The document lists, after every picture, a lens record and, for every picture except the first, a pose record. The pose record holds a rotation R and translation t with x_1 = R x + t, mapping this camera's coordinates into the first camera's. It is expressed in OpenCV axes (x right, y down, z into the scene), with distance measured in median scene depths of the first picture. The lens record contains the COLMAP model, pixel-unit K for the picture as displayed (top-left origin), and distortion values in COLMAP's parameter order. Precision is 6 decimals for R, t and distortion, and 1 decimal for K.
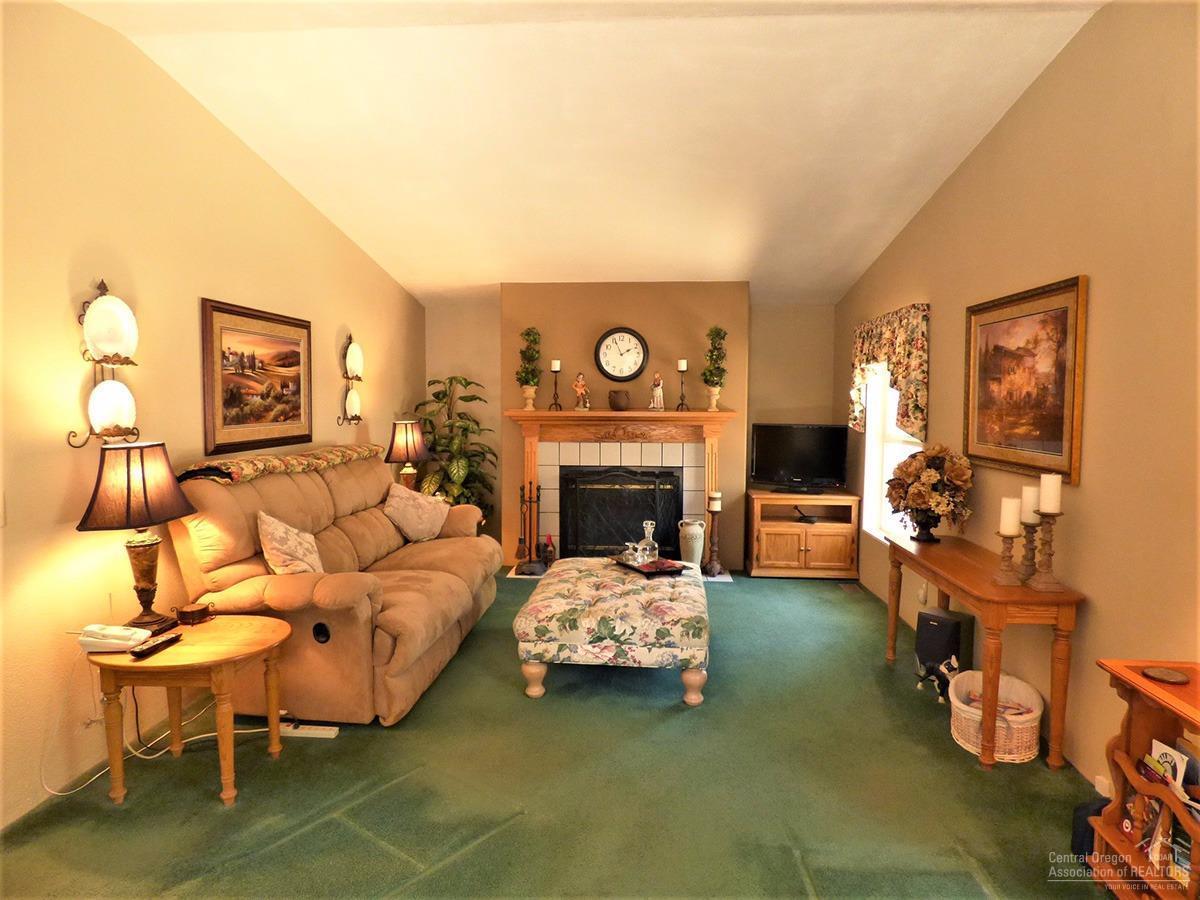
lens RADIAL K [[724.8, 0, 603.1], [0, 724.8, 446.0], [0, 0, 1]] dist [-0.000379, -0.000799]
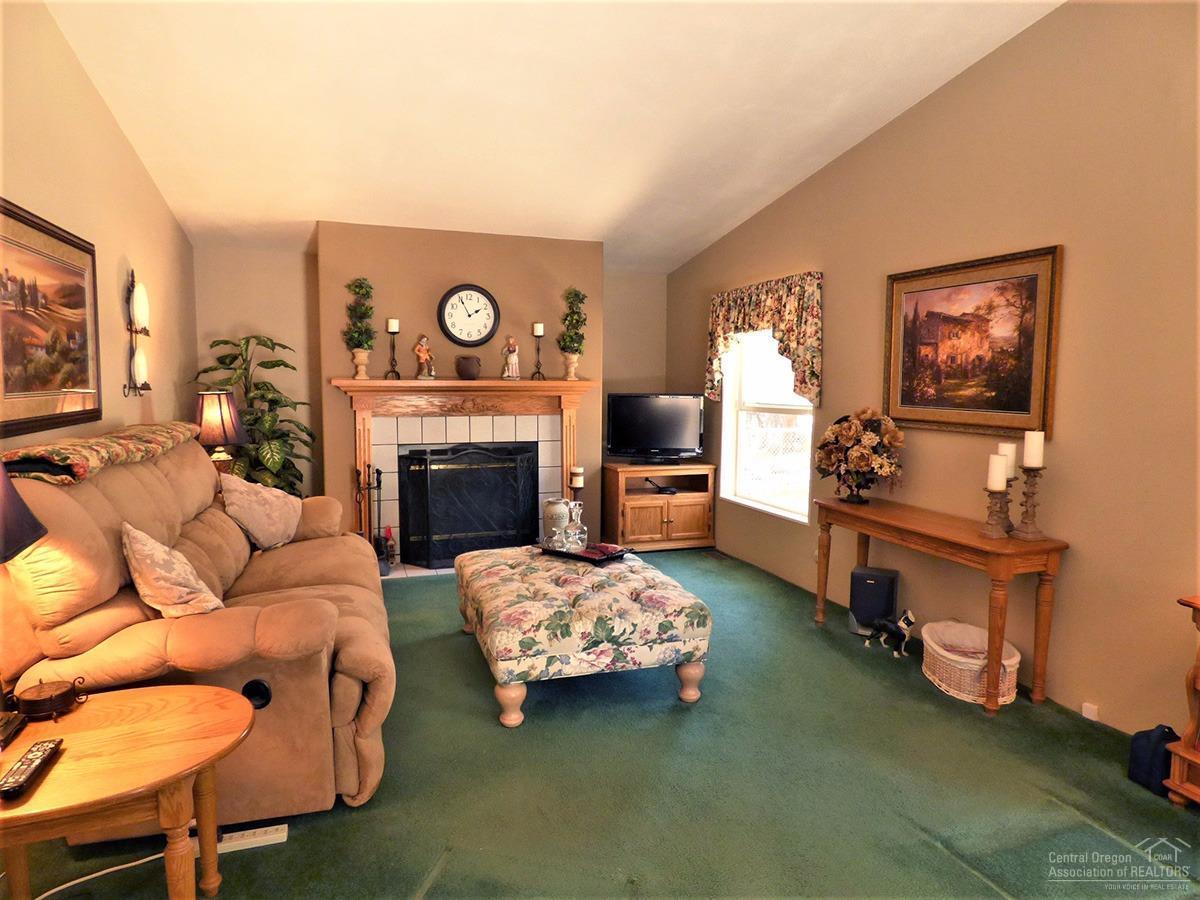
lens RADIAL K [[724.8, 0, 603.1], [0, 724.8, 446.0], [0, 0, 1]] dist [-0.000379, -0.000799]
pose [[0.915803, -0.034255, 0.400165, -0.286721], [0.022179, 0.999149, 0.034770, 0.007189], [-0.401015, -0.022967, 0.915783, 0.204031]]
